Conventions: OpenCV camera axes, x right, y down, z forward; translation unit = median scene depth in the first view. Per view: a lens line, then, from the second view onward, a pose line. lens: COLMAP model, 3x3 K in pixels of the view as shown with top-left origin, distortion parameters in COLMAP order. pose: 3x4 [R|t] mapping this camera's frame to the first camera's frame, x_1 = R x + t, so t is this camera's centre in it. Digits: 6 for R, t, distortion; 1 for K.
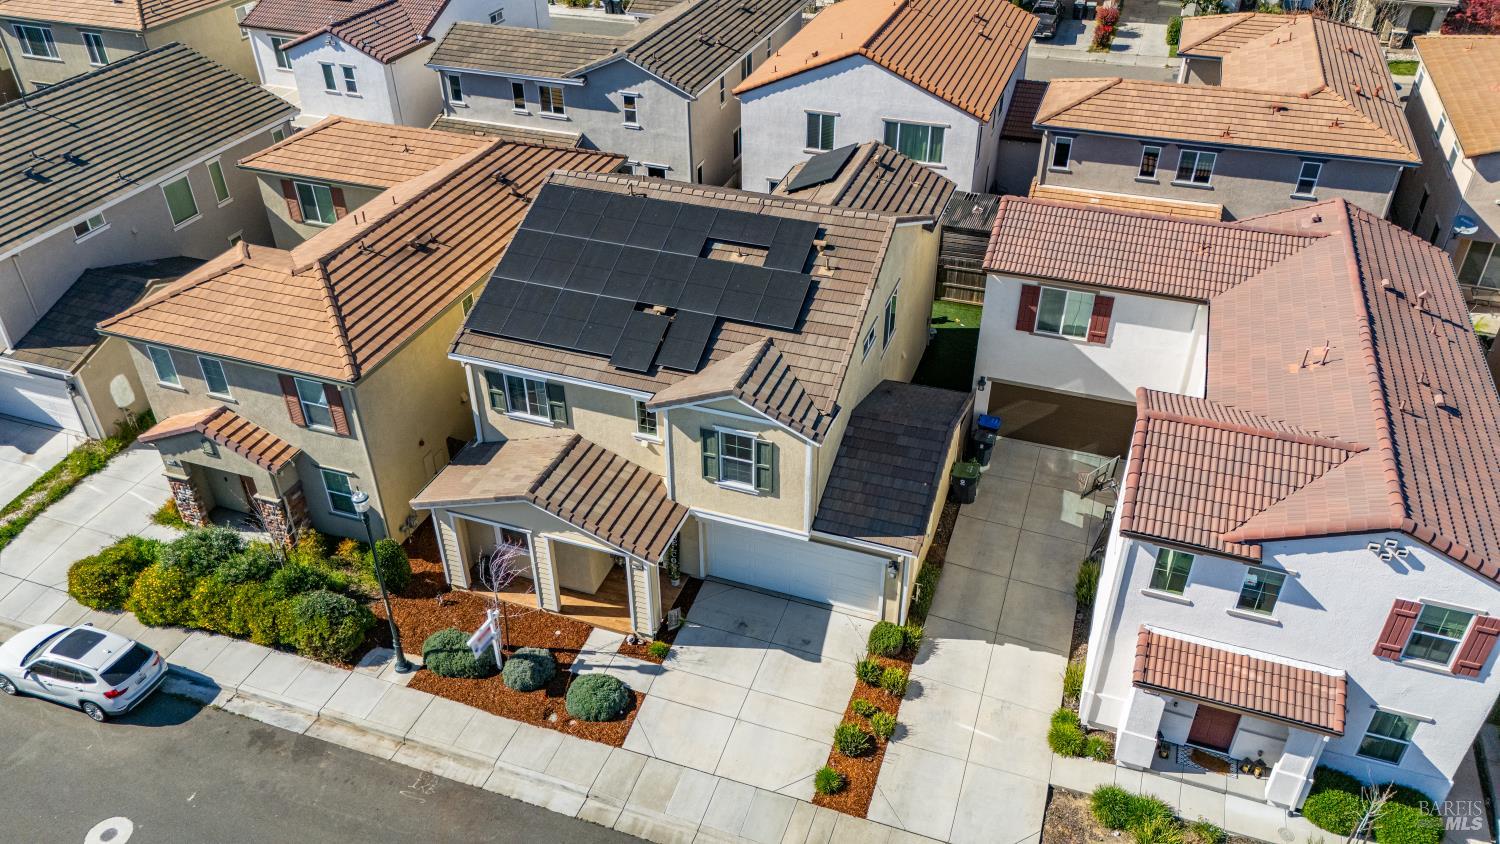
lens RADIAL K [[1105.8, 0, 750.2], [0, 1105.8, 415.8], [0, 0, 1]] dist [0.057981, -0.046053]
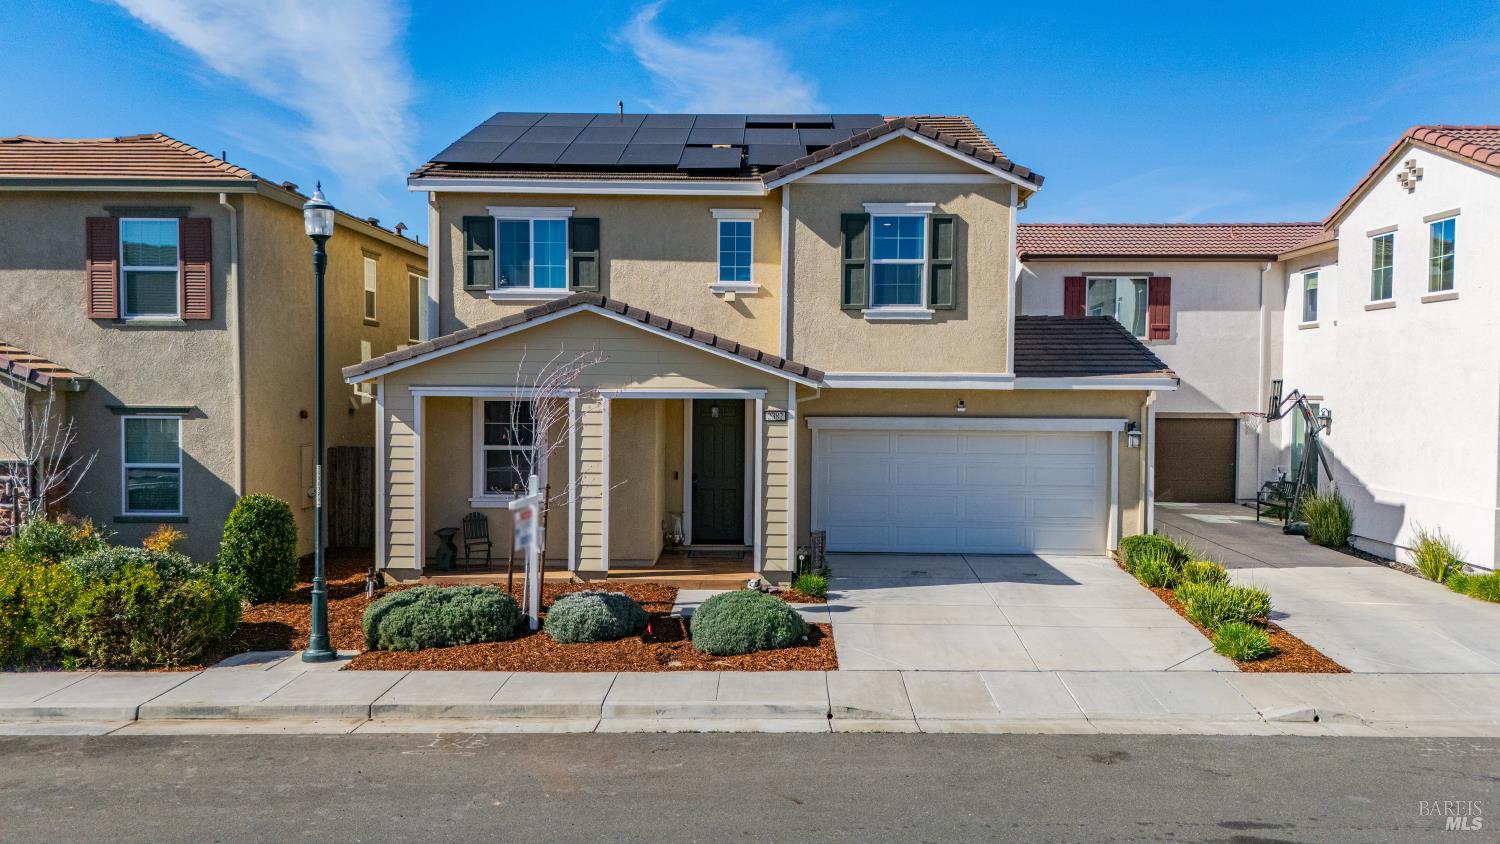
lens RADIAL K [[1105.8, 0, 750.2], [0, 1105.8, 415.8], [0, 0, 1]] dist [0.057981, -0.046053]
pose [[0.946893, 0.004670, 0.321515, -0.286796], [0.170819, 0.839827, -0.515279, 0.411810], [-0.272423, 0.542834, 0.794428, 0.502573]]
